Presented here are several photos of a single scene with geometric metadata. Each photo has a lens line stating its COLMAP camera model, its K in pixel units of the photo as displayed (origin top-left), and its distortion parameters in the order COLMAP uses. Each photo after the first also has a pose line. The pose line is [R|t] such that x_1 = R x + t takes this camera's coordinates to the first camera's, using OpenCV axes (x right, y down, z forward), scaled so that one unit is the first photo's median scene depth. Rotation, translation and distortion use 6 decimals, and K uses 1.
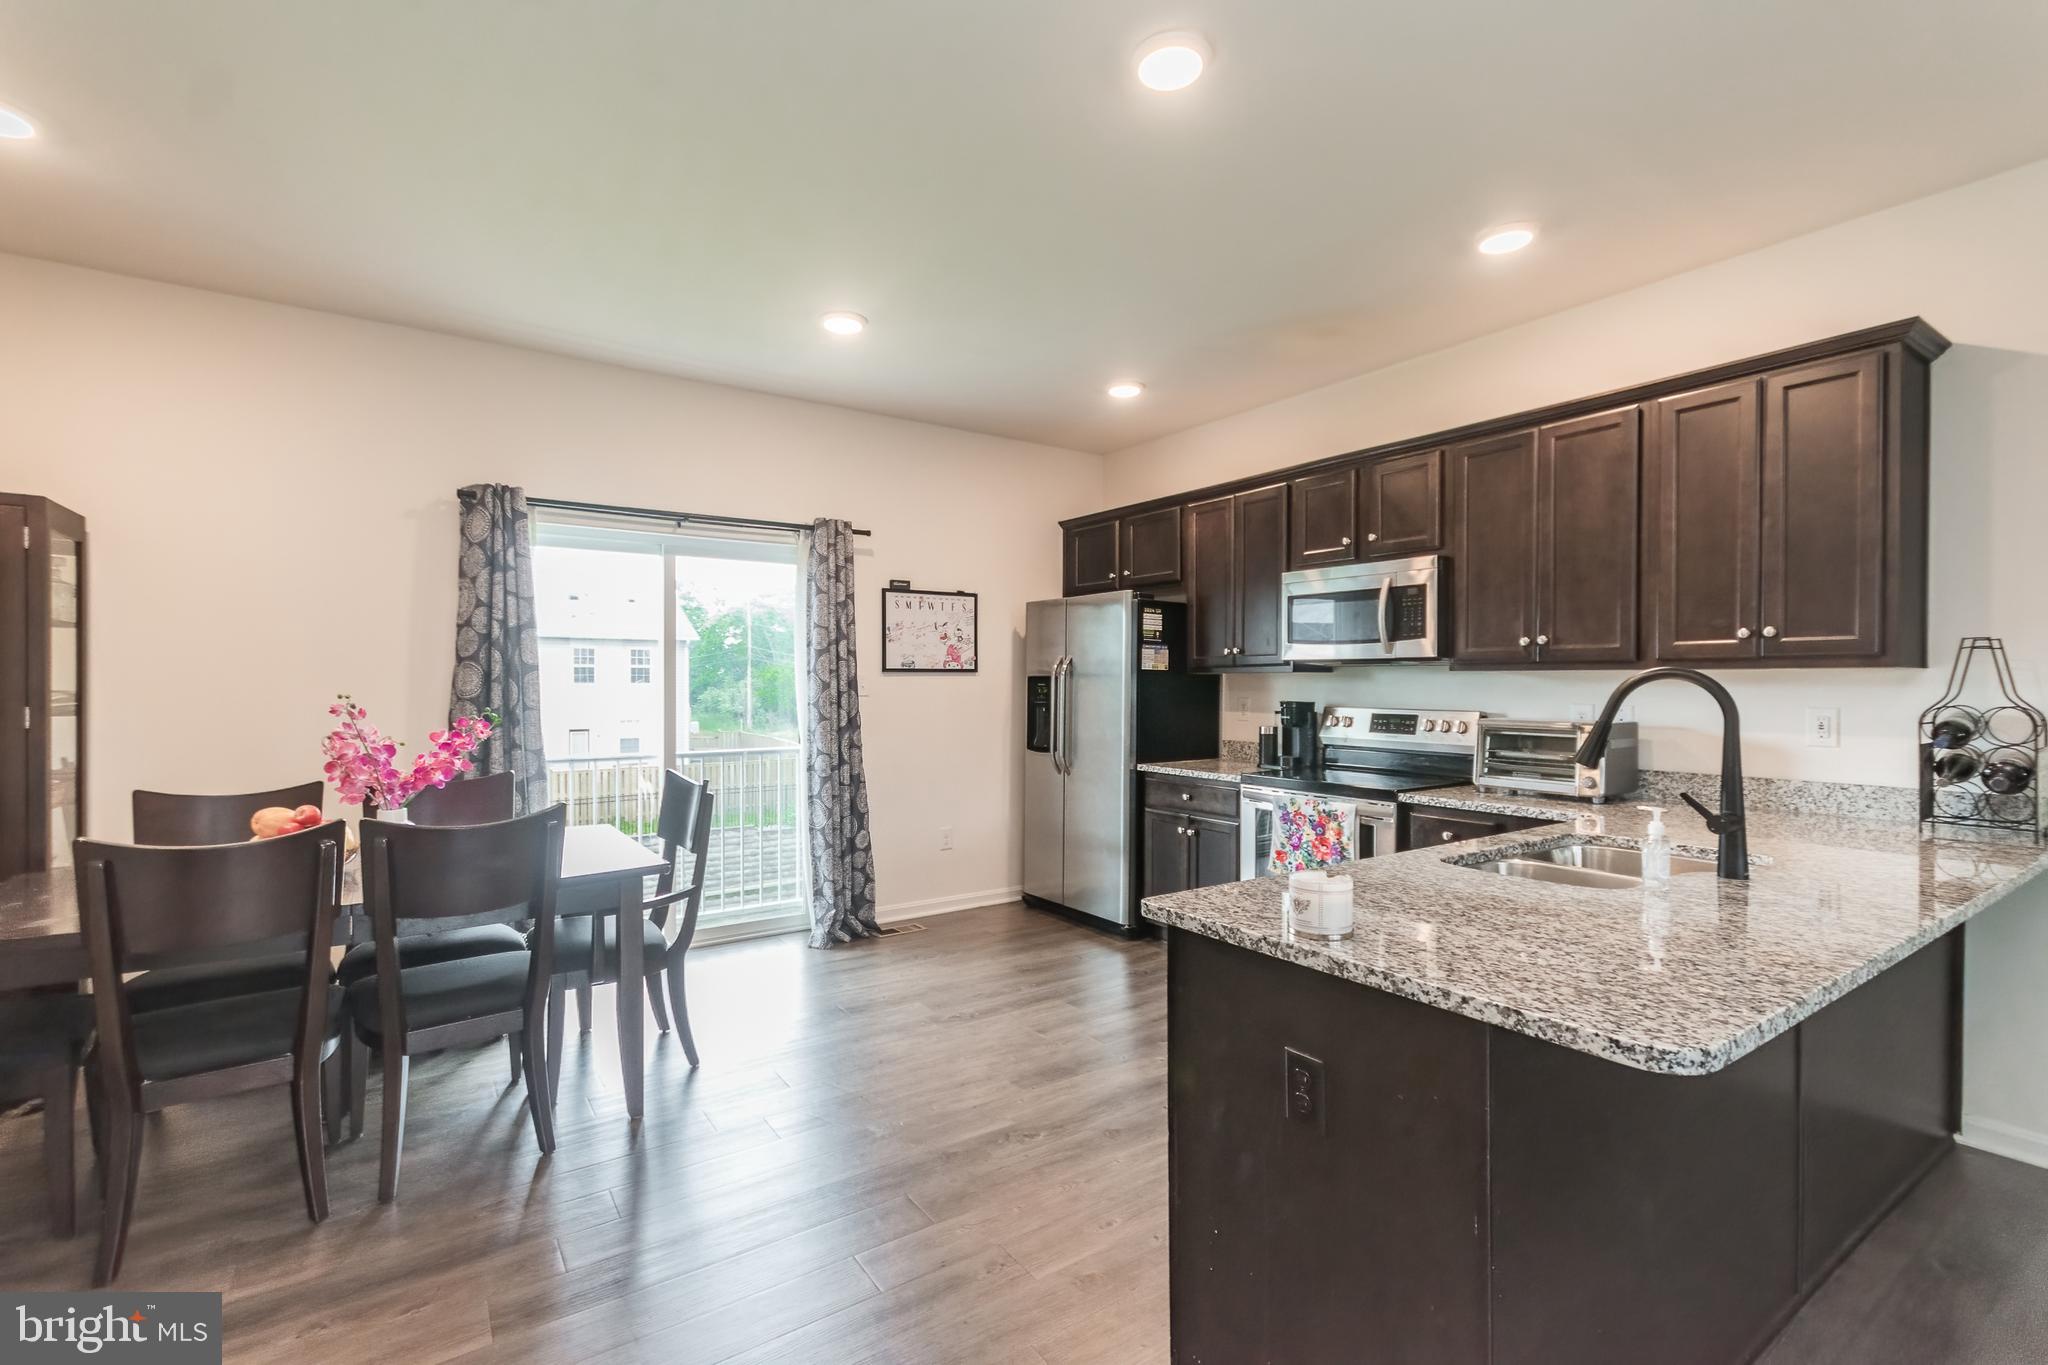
lens RADIAL K [[900.9, 0, 1017.0], [0, 900.9, 682.9], [0, 0, 1]] dist [0.000566, 0.000560]
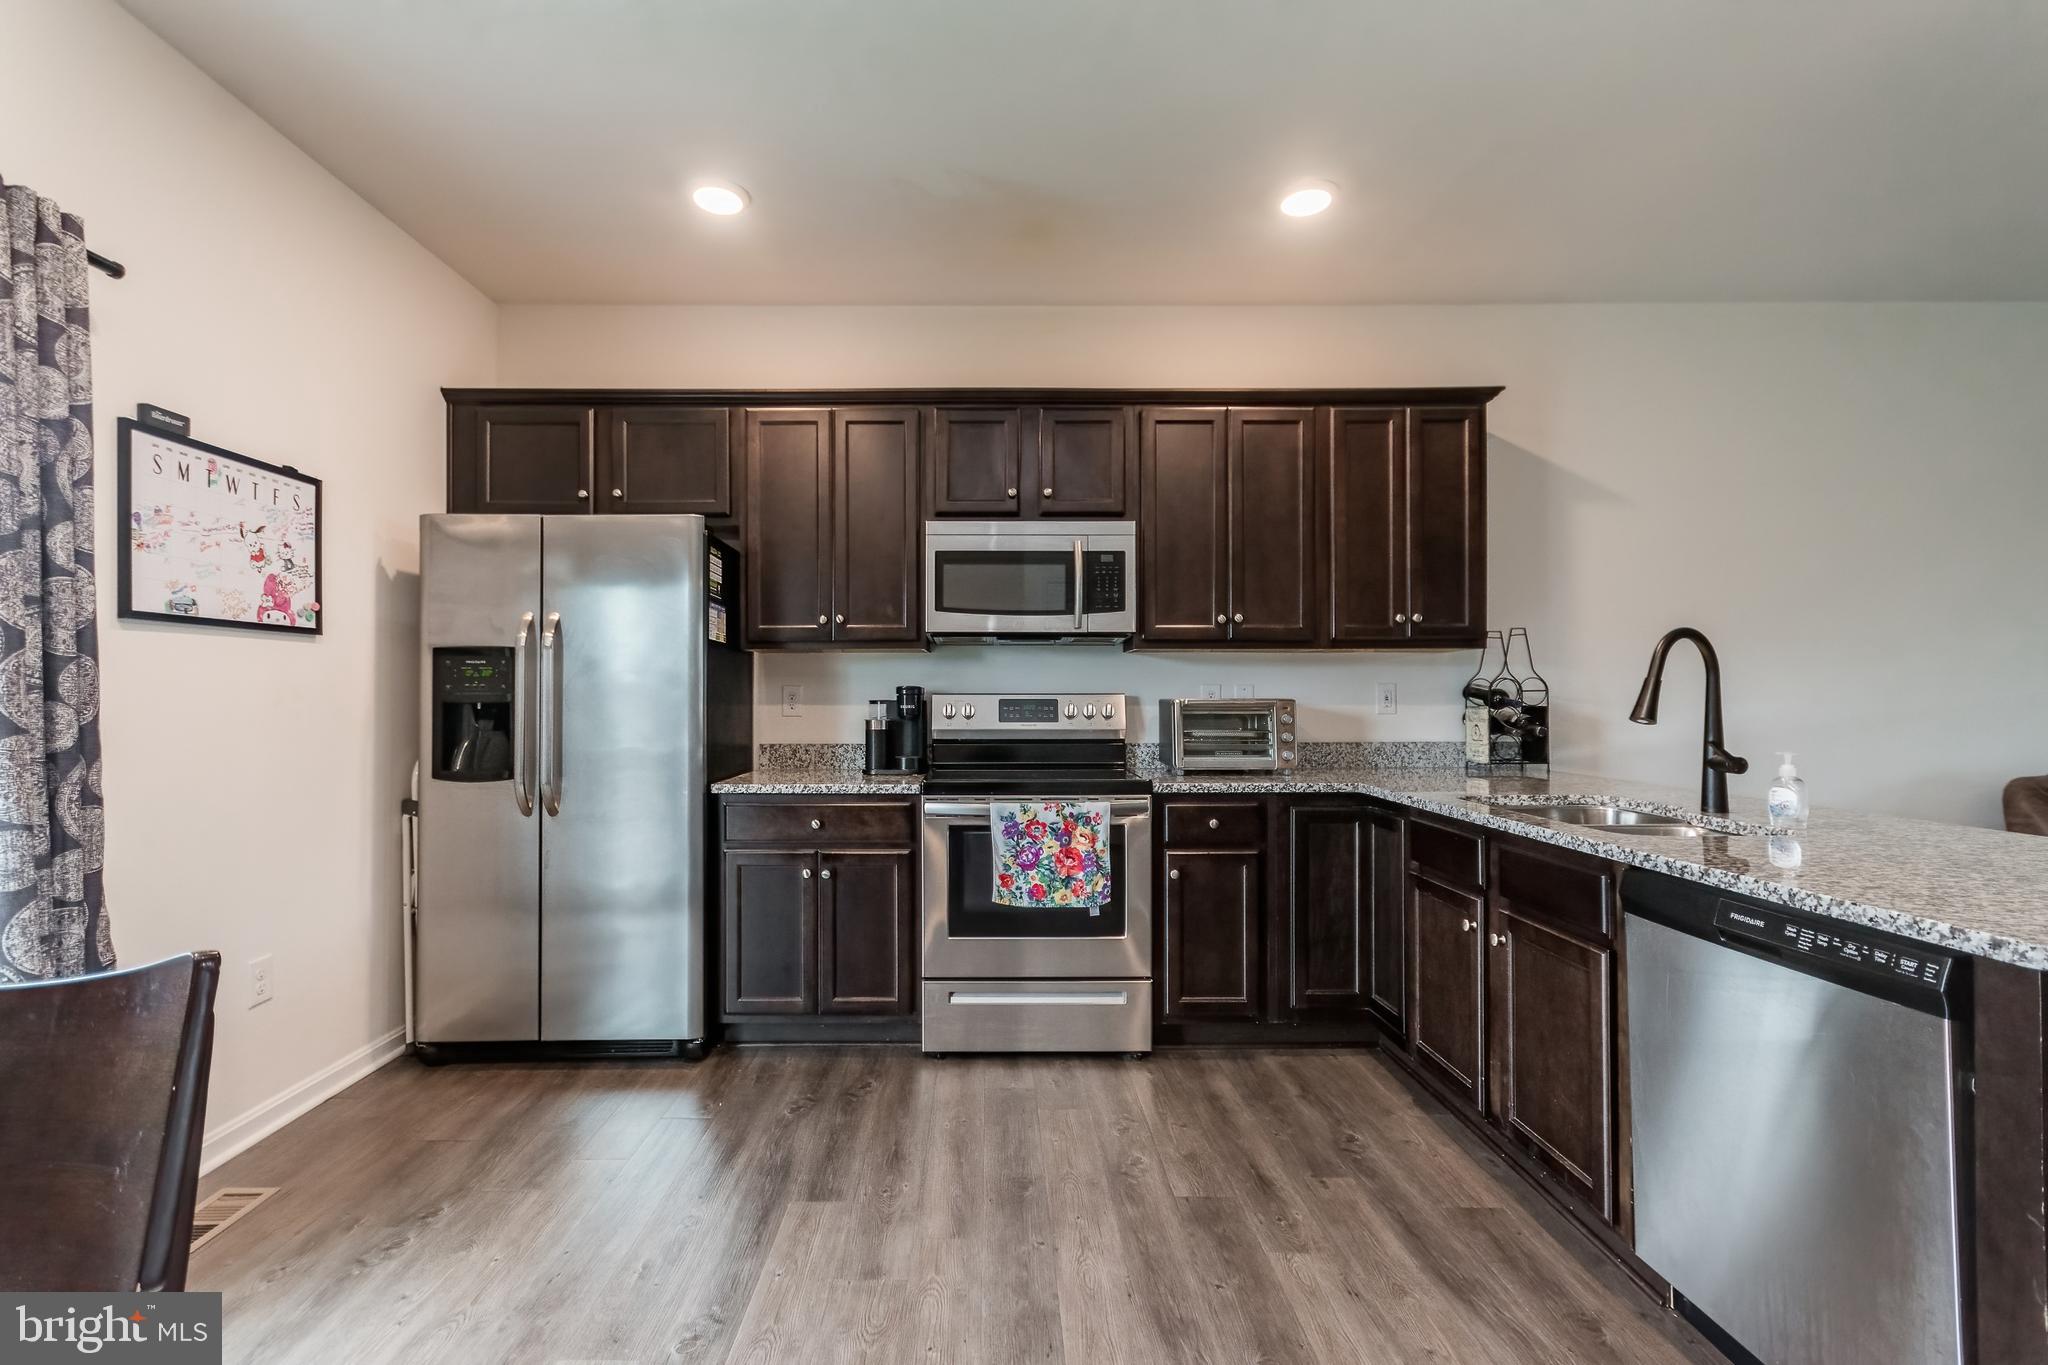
lens RADIAL K [[895.2, 0, 995.4], [0, 895.2, 689.7], [0, 0, 1]] dist [0.000198, 0.000103]
pose [[0.563290, 0.003732, 0.826251, -0.290576], [0.003521, 0.999970, -0.006917, 0.027720], [-0.826252, 0.006806, 0.563260, 0.479626]]
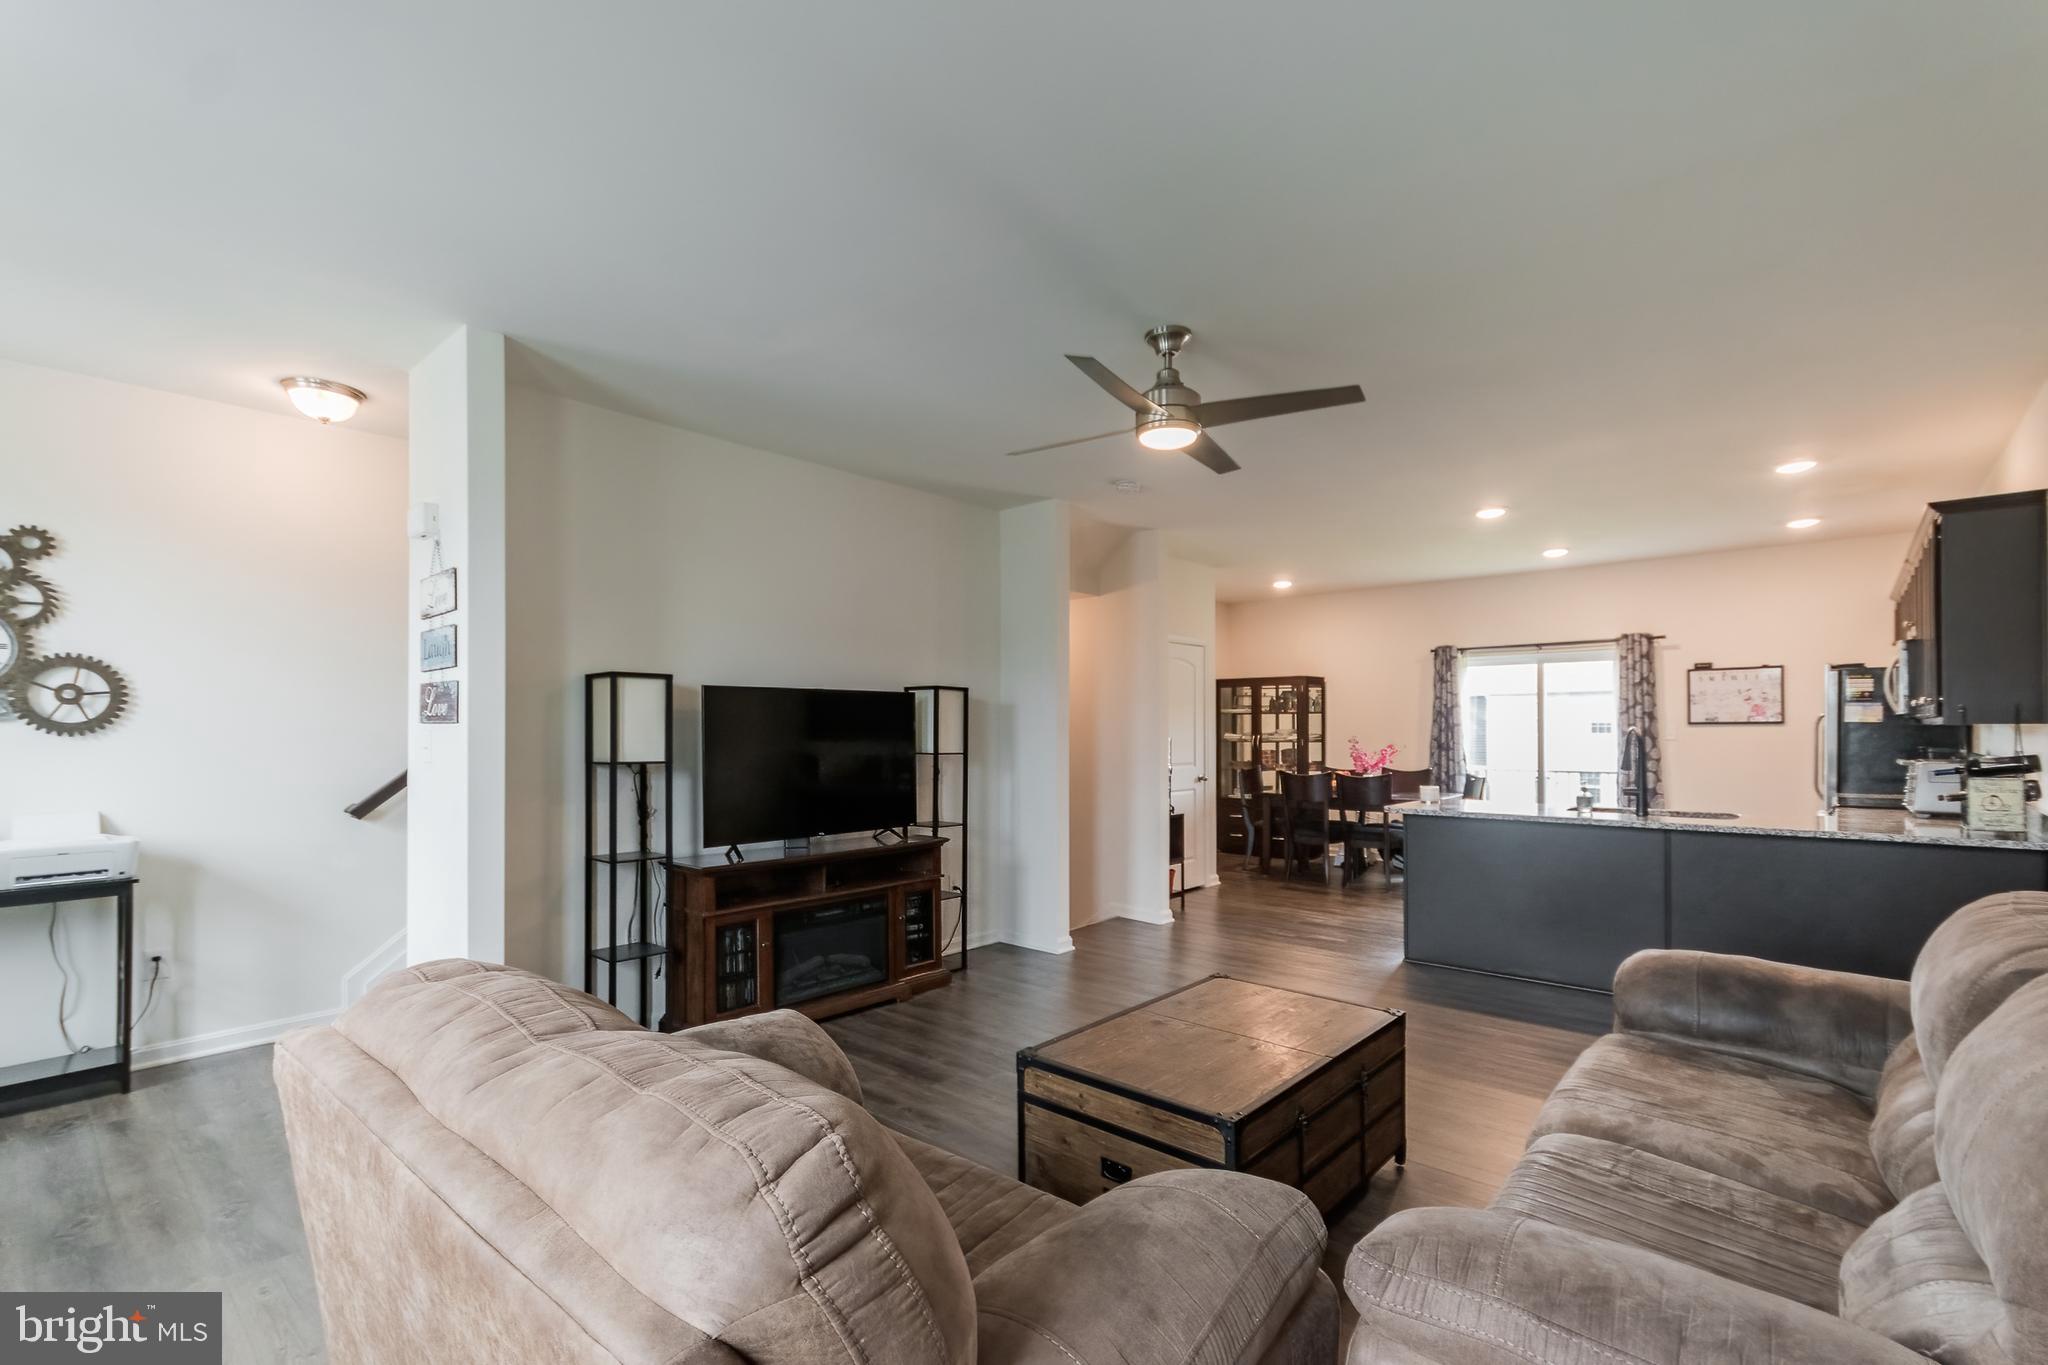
lens RADIAL K [[932.6, 0, 1007.3], [0, 932.6, 727.7], [0, 0, 1]] dist [-0.000162, 0.000604]
pose [[0.233798, -0.002729, -0.972281, 1.222771], [0.001410, 0.999996, -0.002467, -0.005139], [0.972284, -0.000794, 0.233801, -0.527568]]
